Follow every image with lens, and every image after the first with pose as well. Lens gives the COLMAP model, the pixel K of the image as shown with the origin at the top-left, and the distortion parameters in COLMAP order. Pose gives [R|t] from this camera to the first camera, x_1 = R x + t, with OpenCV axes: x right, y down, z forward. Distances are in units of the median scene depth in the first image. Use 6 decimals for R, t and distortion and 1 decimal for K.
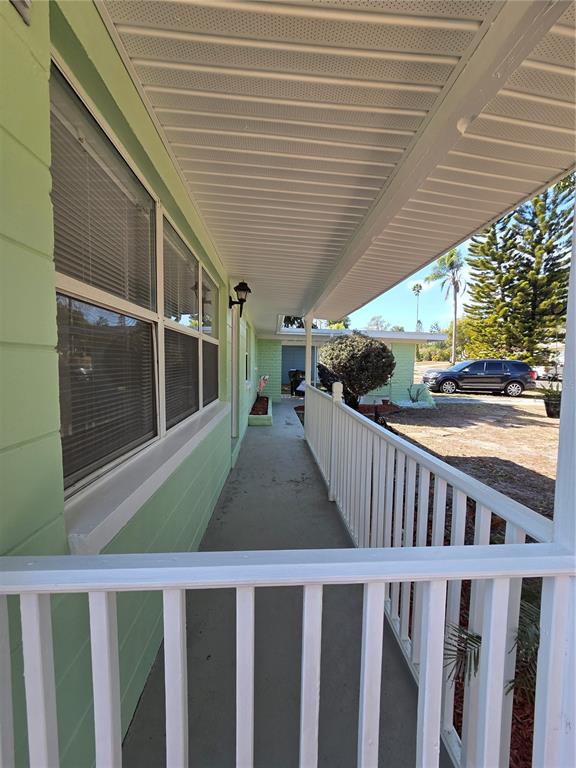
lens RADIAL K [[316.4, 0, 292.6], [0, 316.4, 385.0], [0, 0, 1]] dist [-0.003042, -0.000226]
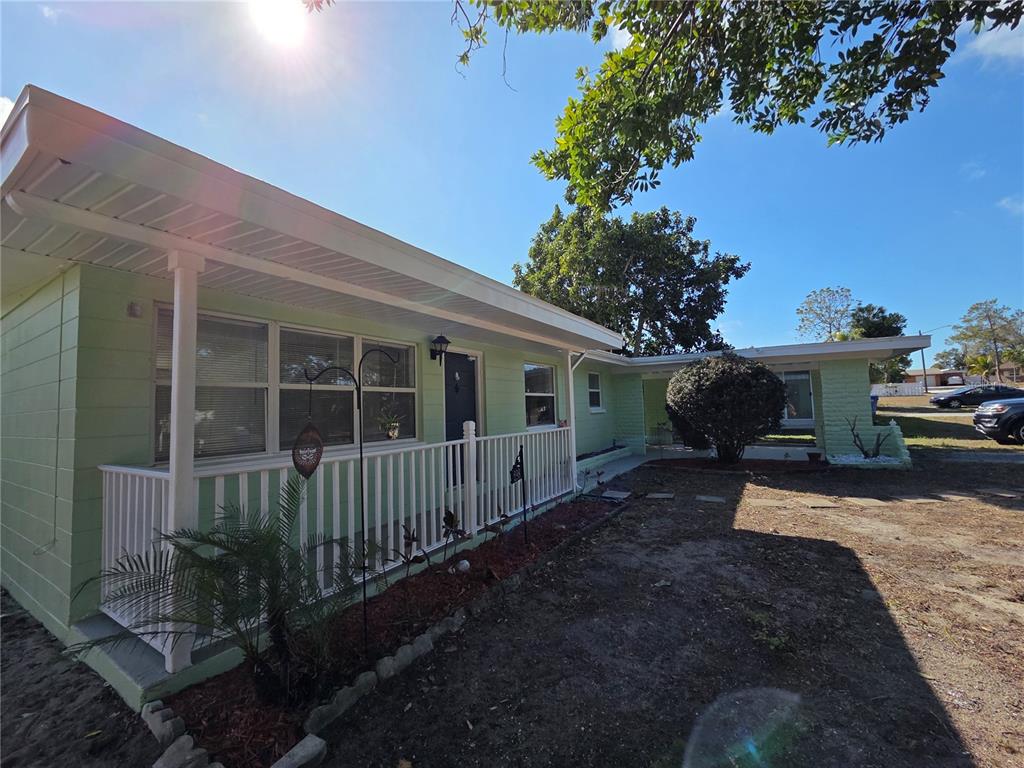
lens RADIAL K [[421.8, 0, 515.9], [0, 421.8, 385.0], [0, 0, 1]] dist [-0.003042, -0.000226]
pose [[0.813622, -0.075834, -0.576427, 0.711501], [0.006184, 0.992530, -0.121848, 0.027536], [0.581361, 0.095574, 0.808013, -0.042366]]
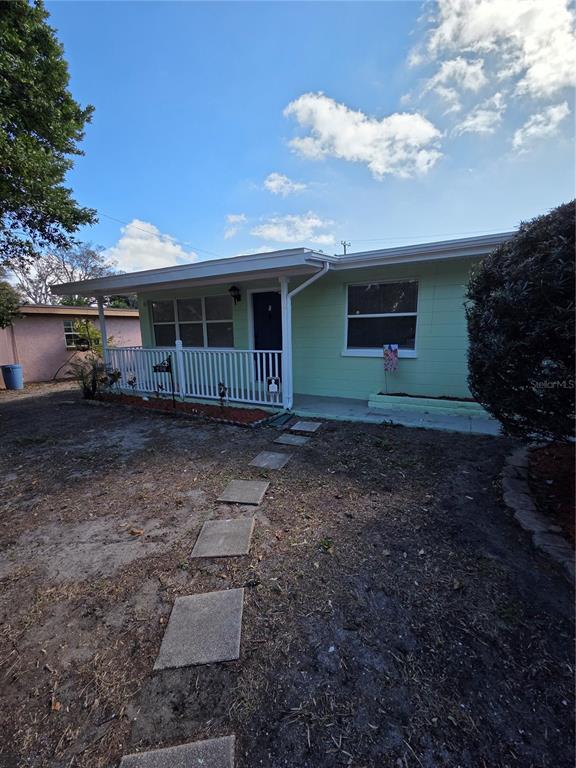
lens RADIAL K [[316.4, 0, 288.8], [0, 316.4, 384.4], [0, 0, 1]] dist [-0.003042, -0.000226]
pose [[-0.511684, 0.159012, -0.844331, 1.026243], [-0.042173, 0.976891, 0.209535, -0.124852], [0.858138, 0.142823, -0.493153, 1.778124]]
